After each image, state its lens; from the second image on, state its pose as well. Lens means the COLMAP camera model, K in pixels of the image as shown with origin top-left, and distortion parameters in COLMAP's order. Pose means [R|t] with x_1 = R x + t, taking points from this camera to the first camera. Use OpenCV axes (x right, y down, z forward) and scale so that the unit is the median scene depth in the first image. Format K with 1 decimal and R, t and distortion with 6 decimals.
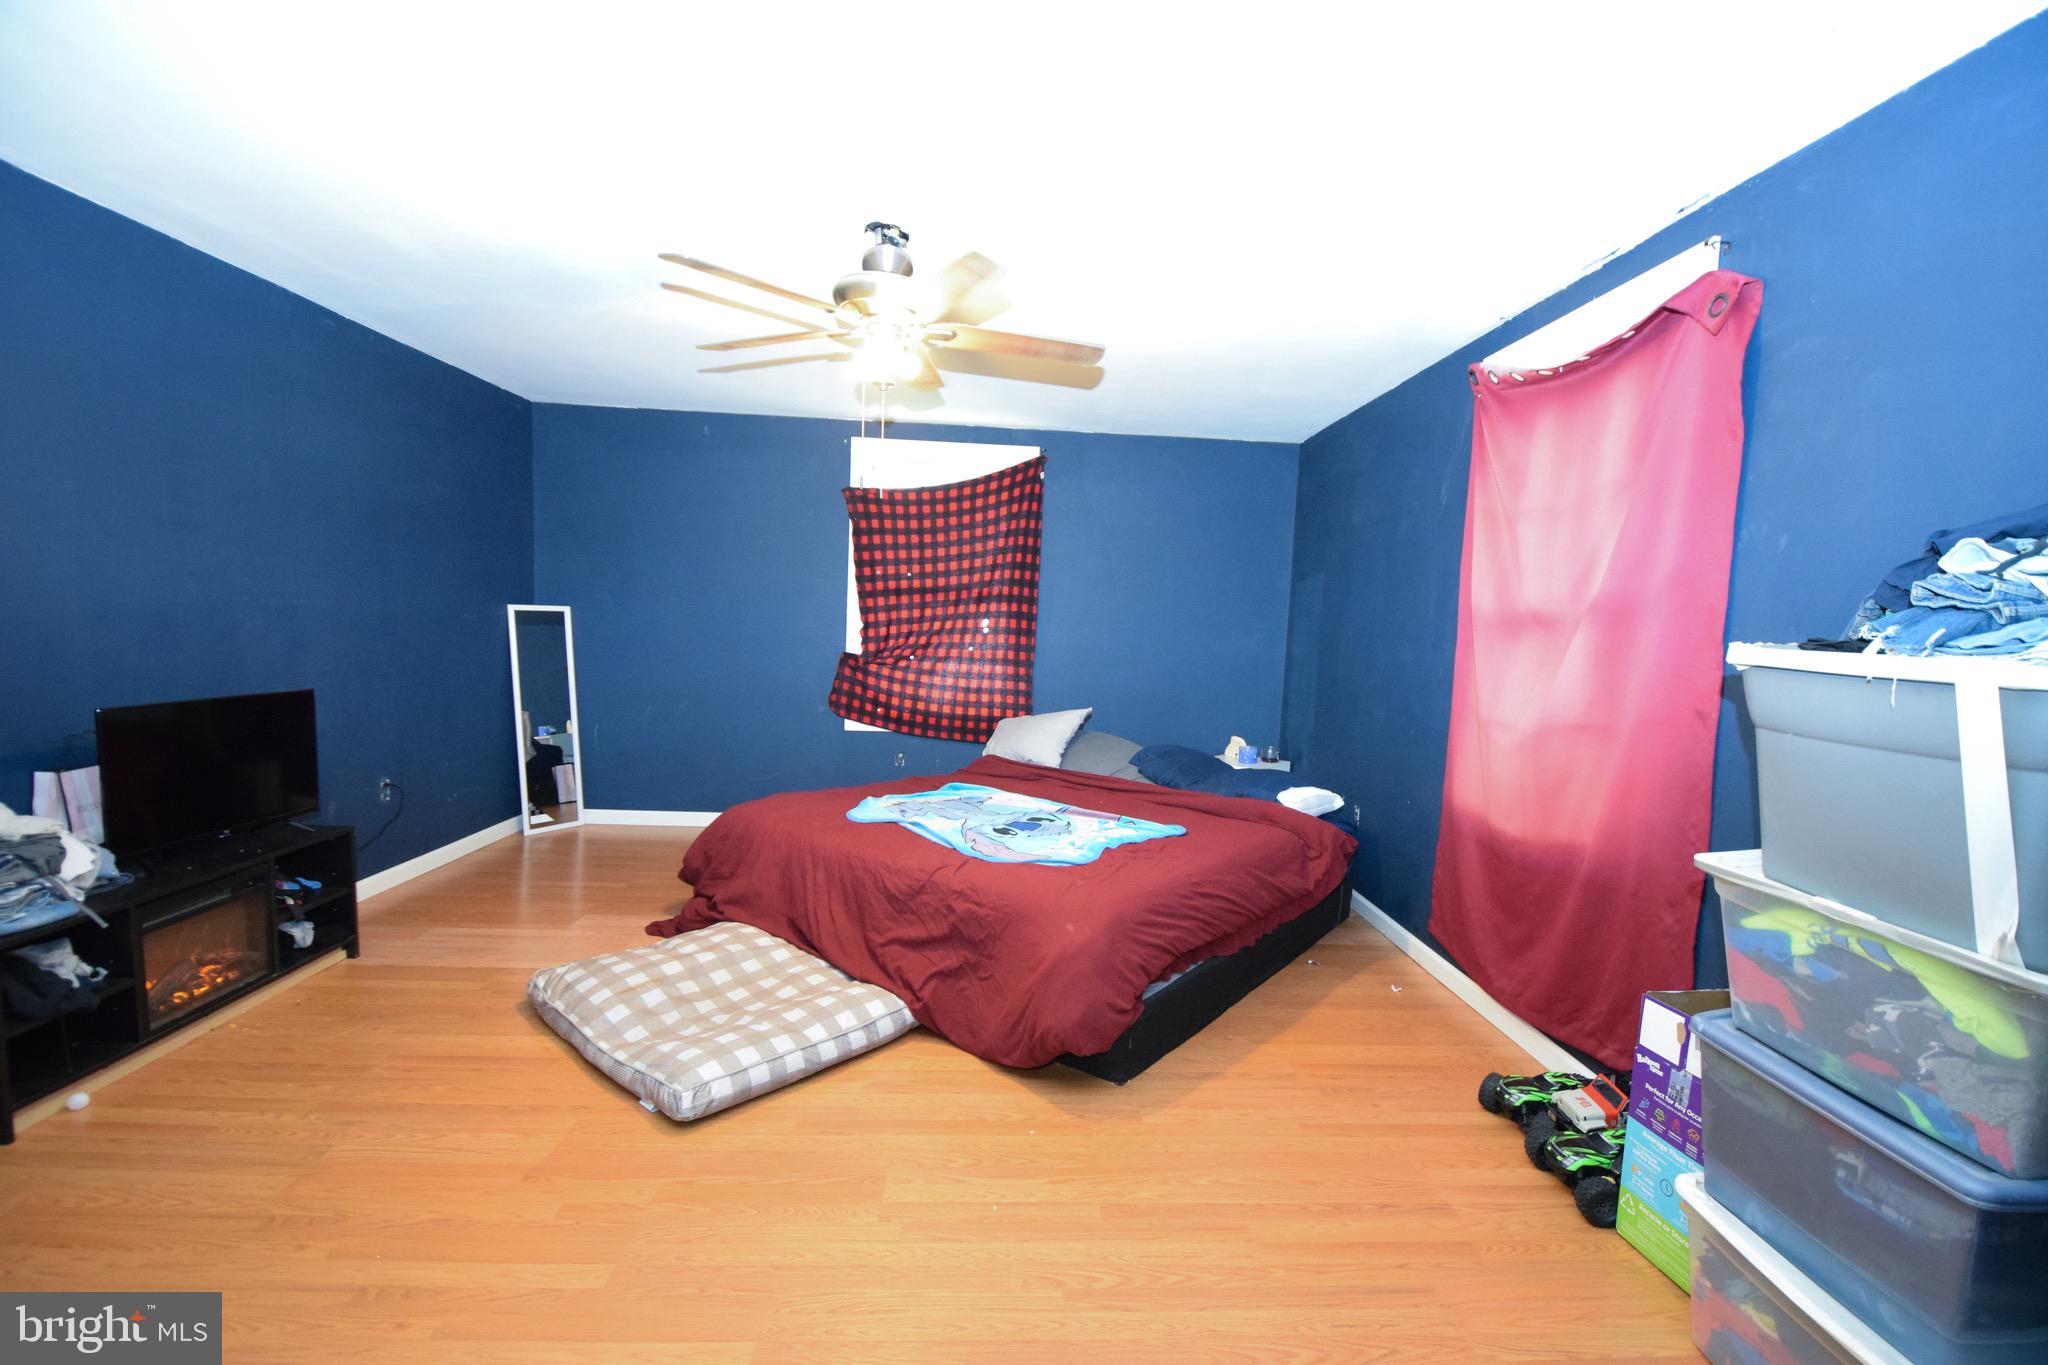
lens RADIAL K [[898.4, 0, 1053.6], [0, 898.4, 710.5], [0, 0, 1]] dist [0.016851, -0.021594]
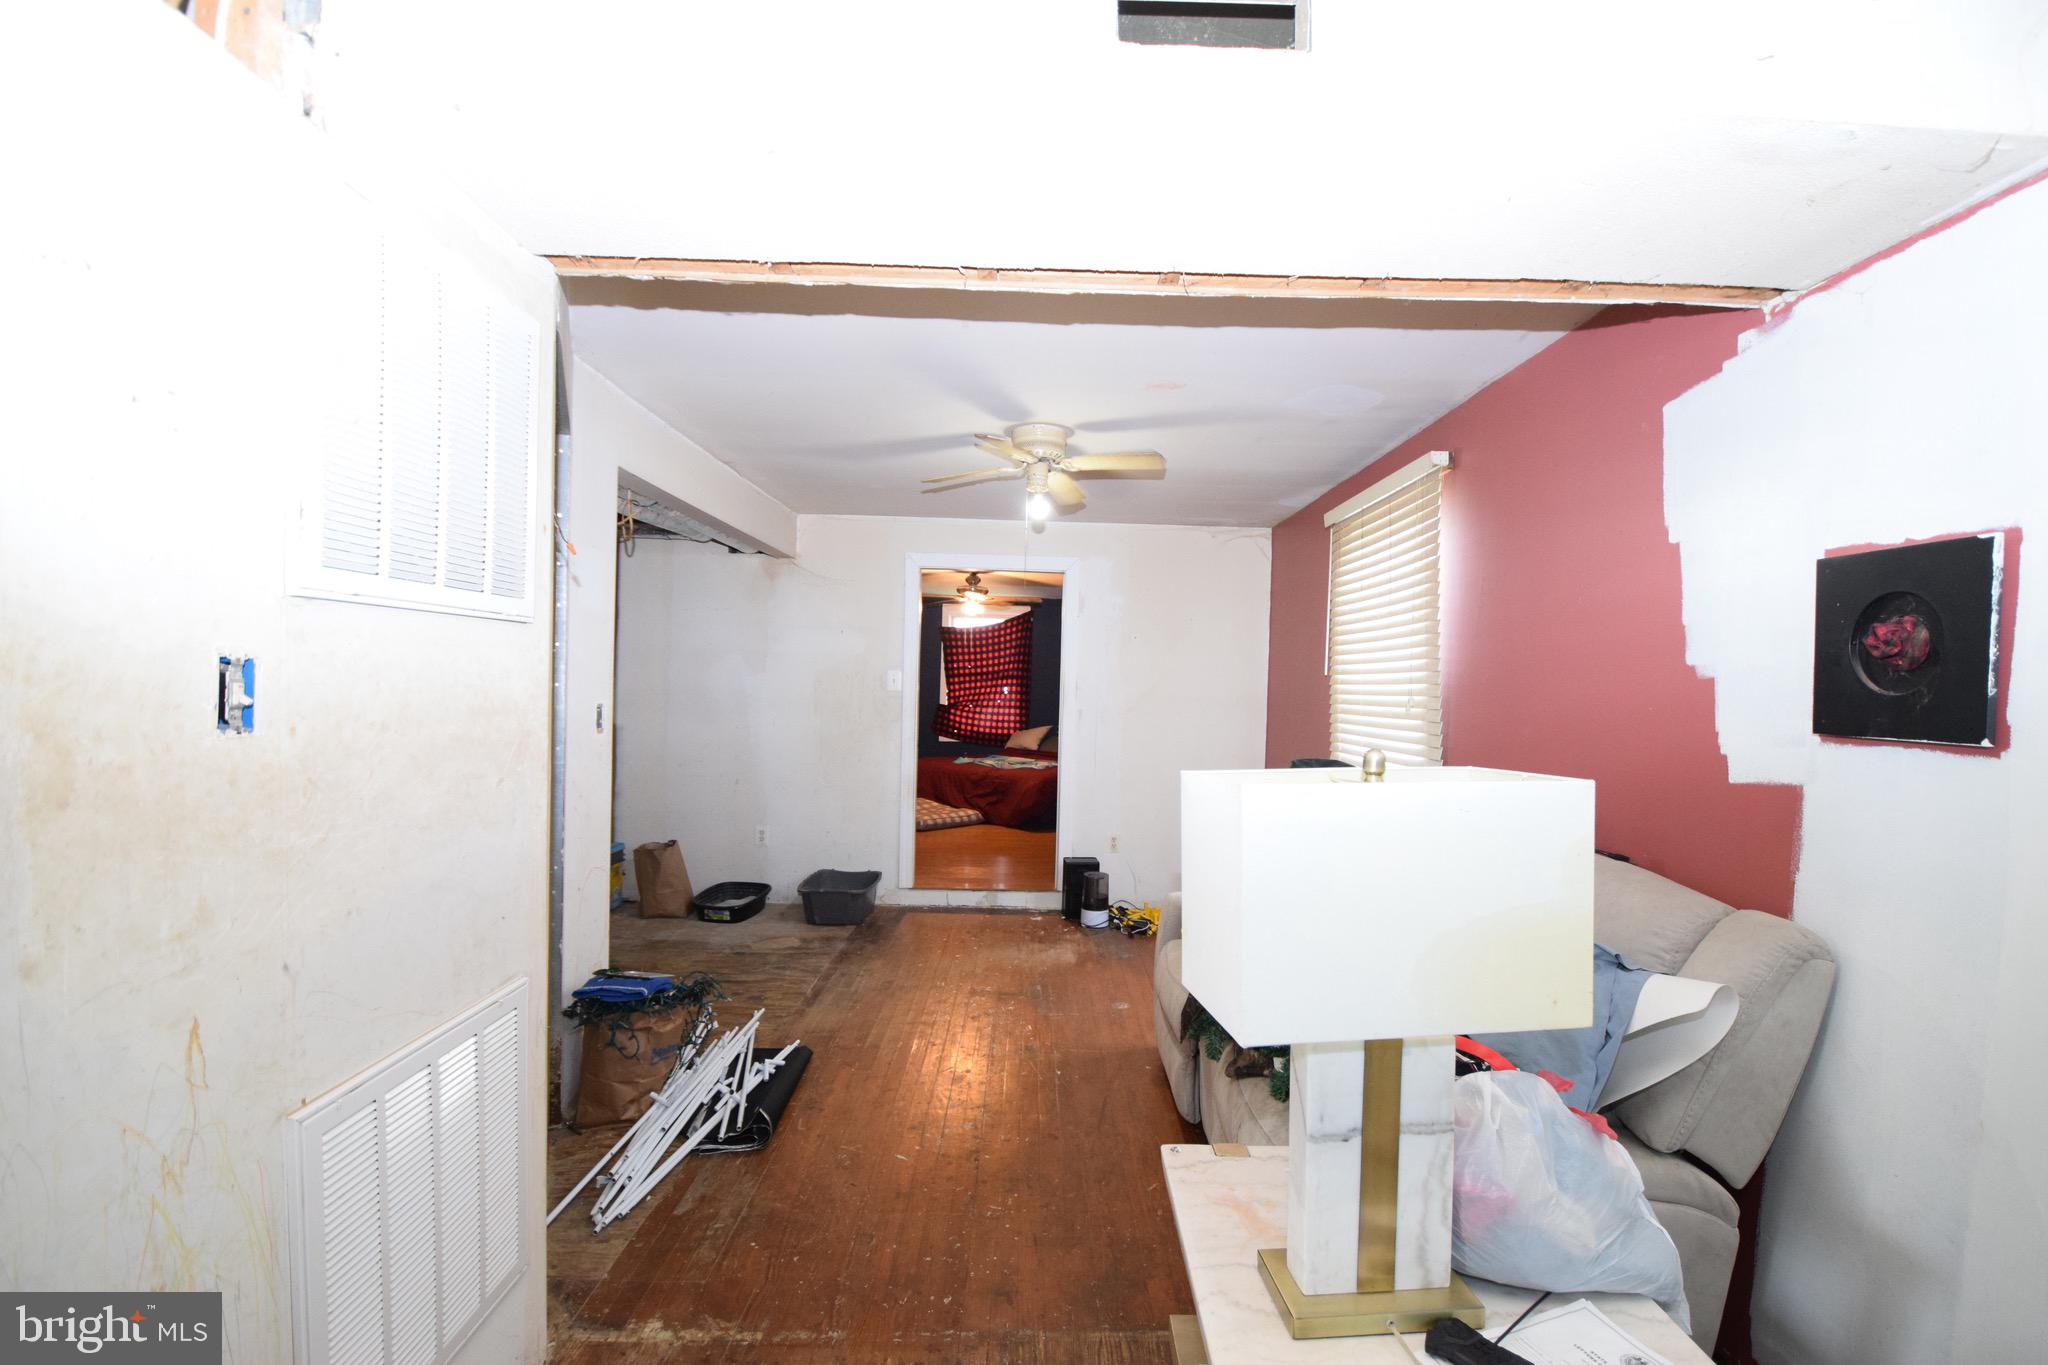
lens RADIAL K [[898.4, 0, 1053.6], [0, 898.4, 710.5], [0, 0, 1]] dist [0.016851, -0.021594]
pose [[0.999450, -0.014620, -0.029751, 0.098398], [0.012464, 0.997369, -0.071412, 0.104965], [0.030717, 0.071002, 0.997003, -1.094710]]
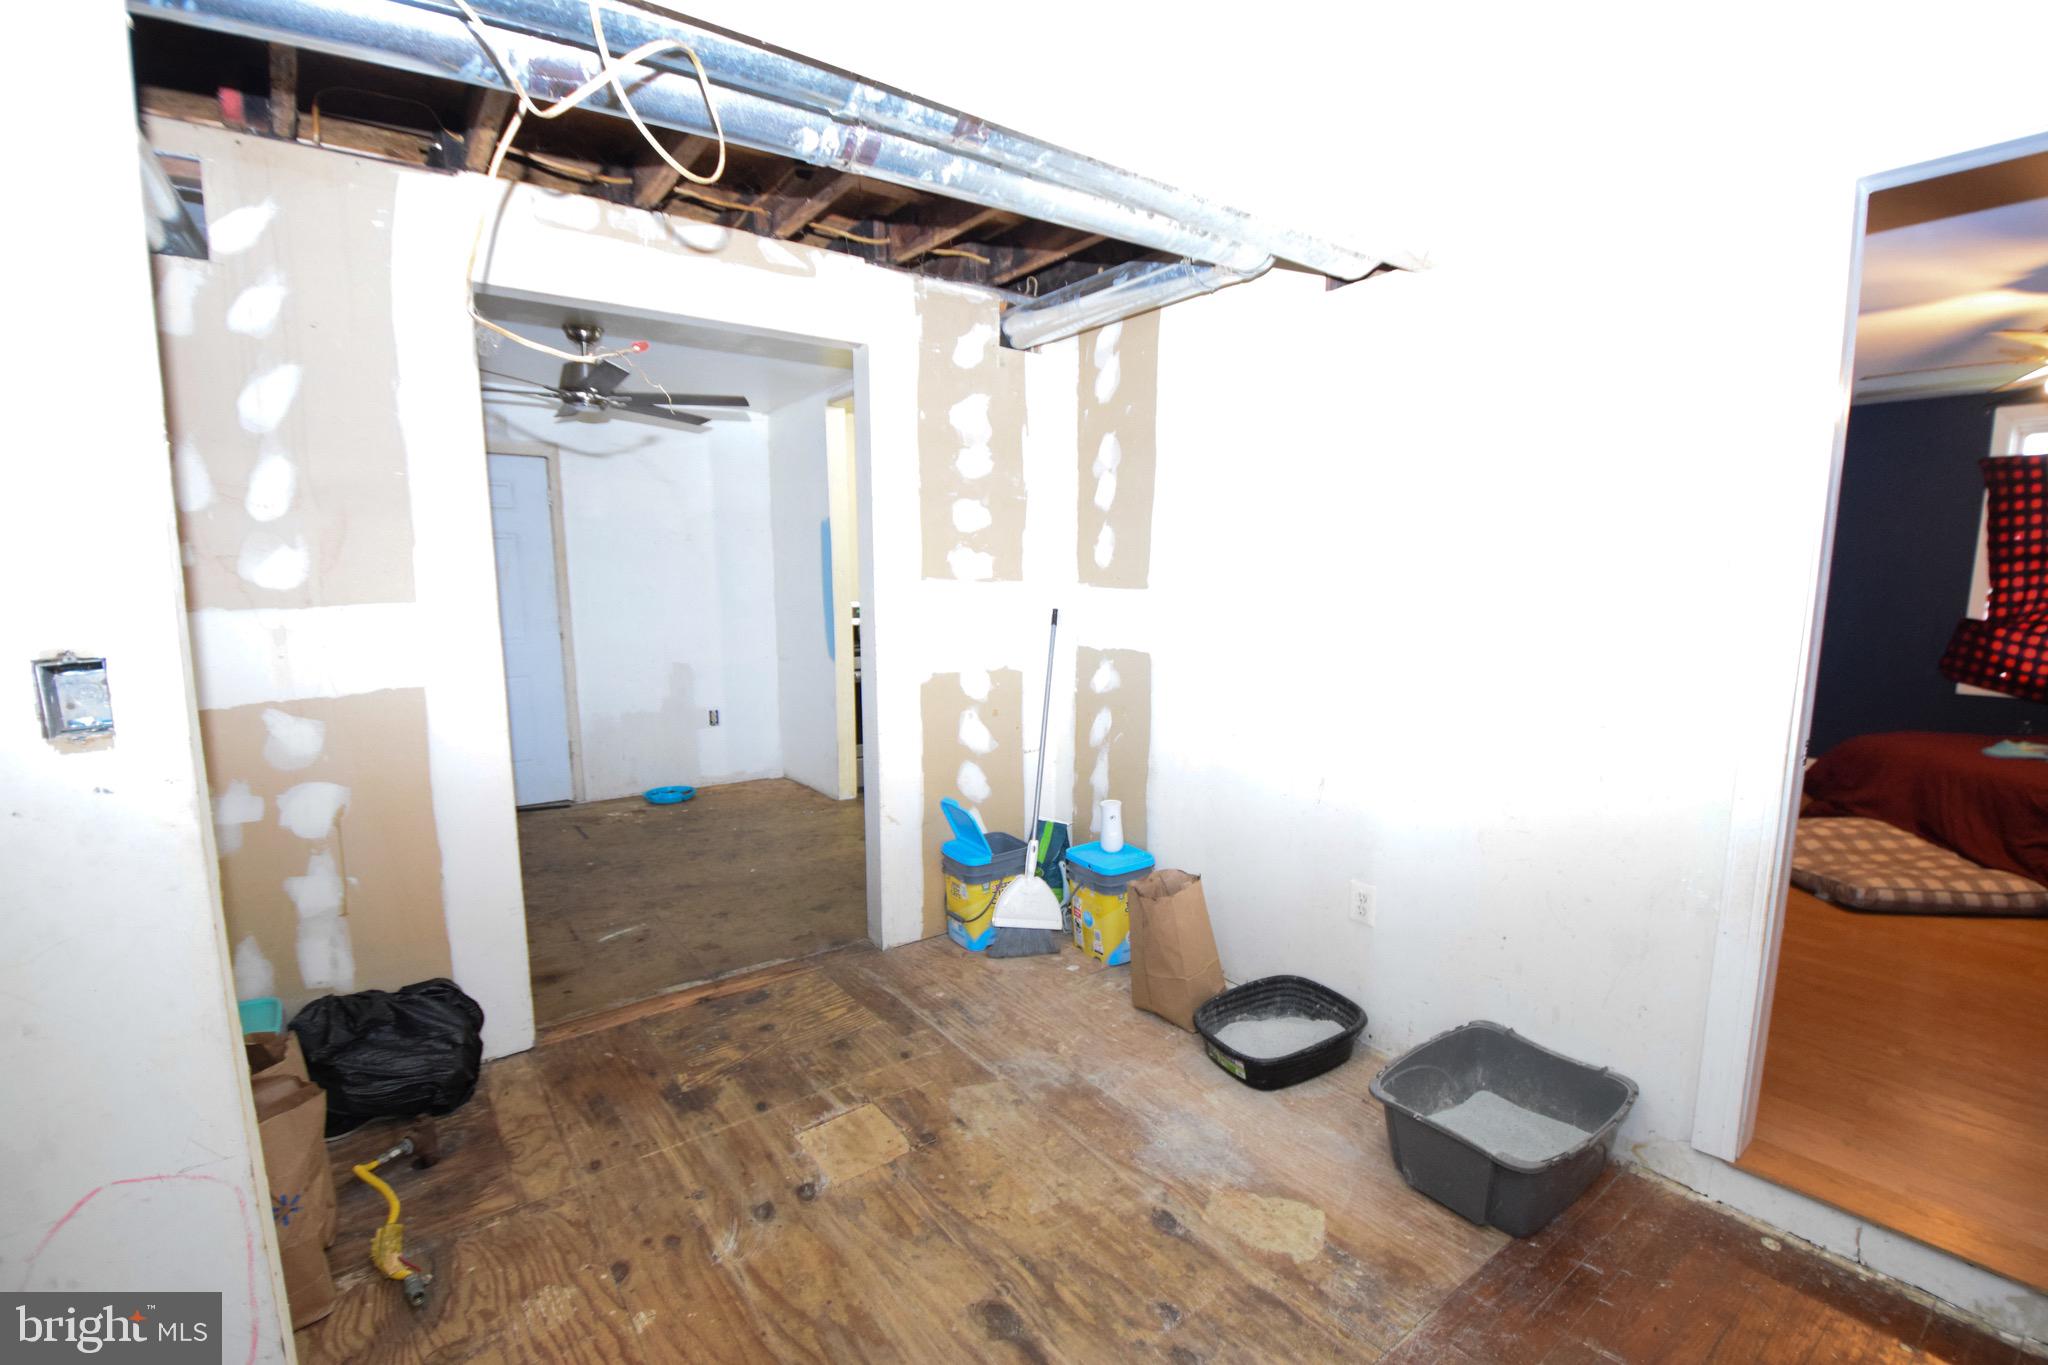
lens RADIAL K [[898.4, 0, 1053.6], [0, 898.4, 710.5], [0, 0, 1]] dist [0.016851, -0.021594]
pose [[0.568781, 0.082709, -0.818320, 0.019630], [-0.060605, 0.996441, 0.058588, 0.045372], [0.820253, 0.016270, 0.571769, -0.443840]]
